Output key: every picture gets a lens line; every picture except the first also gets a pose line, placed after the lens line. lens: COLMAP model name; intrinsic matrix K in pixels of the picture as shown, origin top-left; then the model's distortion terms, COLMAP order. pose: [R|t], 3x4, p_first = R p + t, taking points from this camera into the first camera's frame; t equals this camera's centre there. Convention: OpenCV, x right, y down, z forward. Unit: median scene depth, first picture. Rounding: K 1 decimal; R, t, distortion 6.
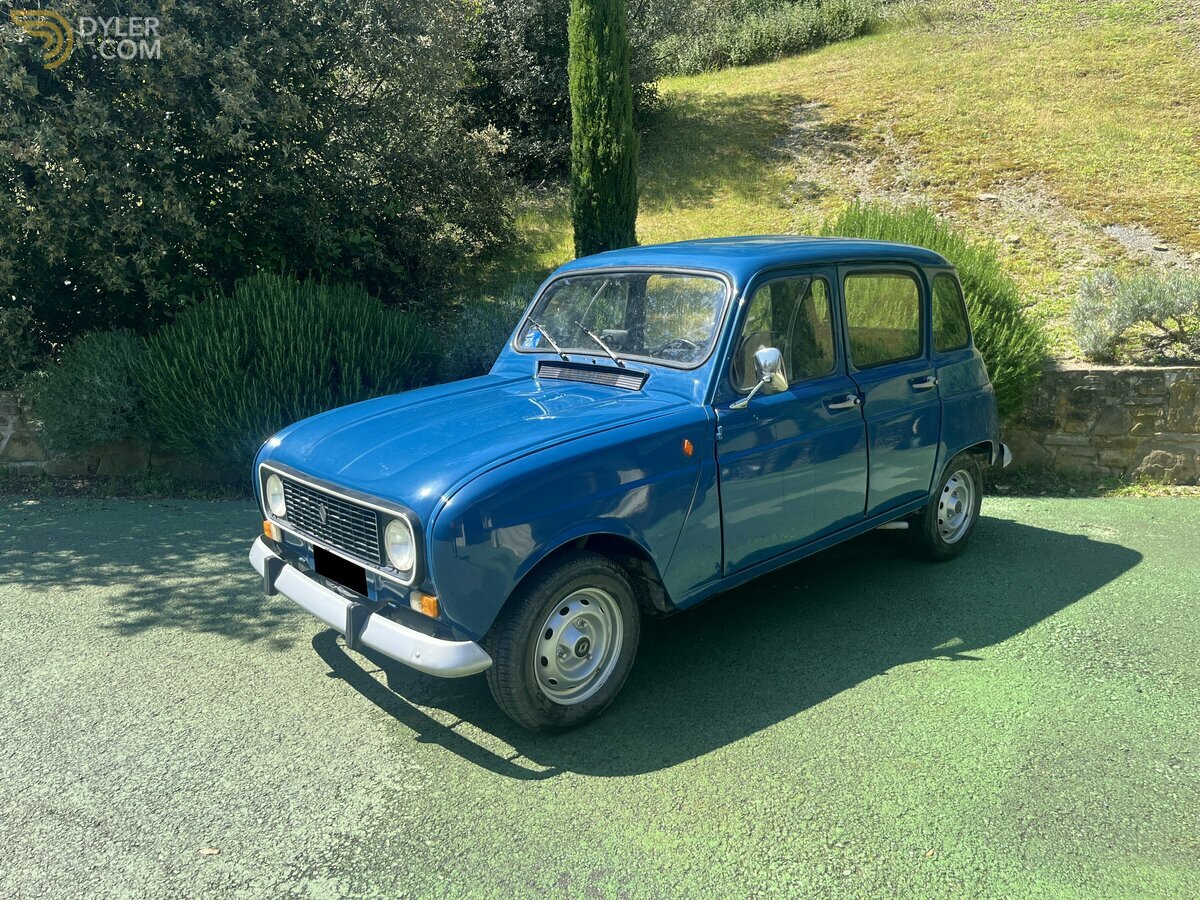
lens RADIAL K [[920.5, 0, 600.0], [0, 920.5, 450.0], [0, 0, 1]] dist [0.054544, -0.091339]
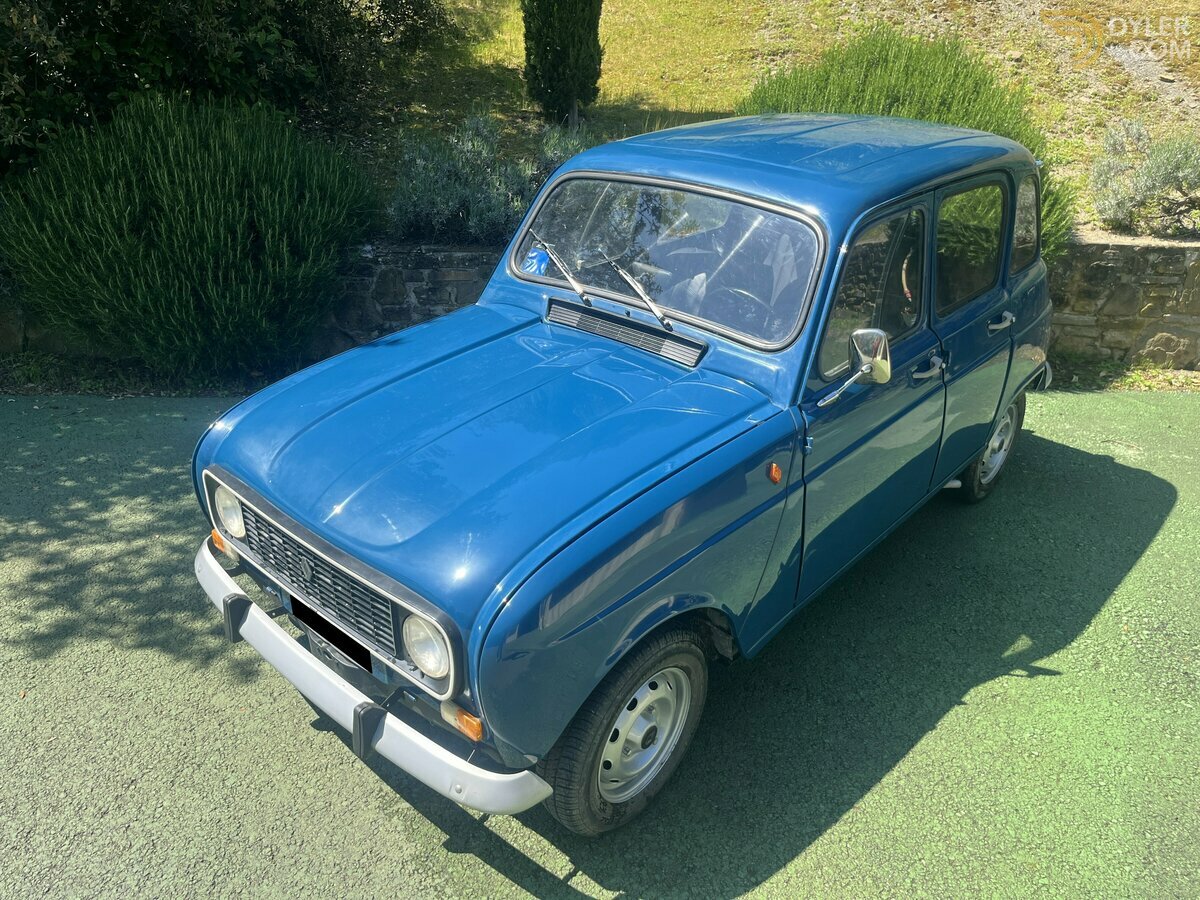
lens RADIAL K [[920.5, 0, 600.0], [0, 920.5, 450.0], [0, 0, 1]] dist [0.054544, -0.091339]
pose [[0.994041, -0.000665, 0.109000, -0.100048], [-0.026747, 0.967920, 0.249832, -0.154330], [-0.105670, -0.251259, 0.962135, 0.189990]]
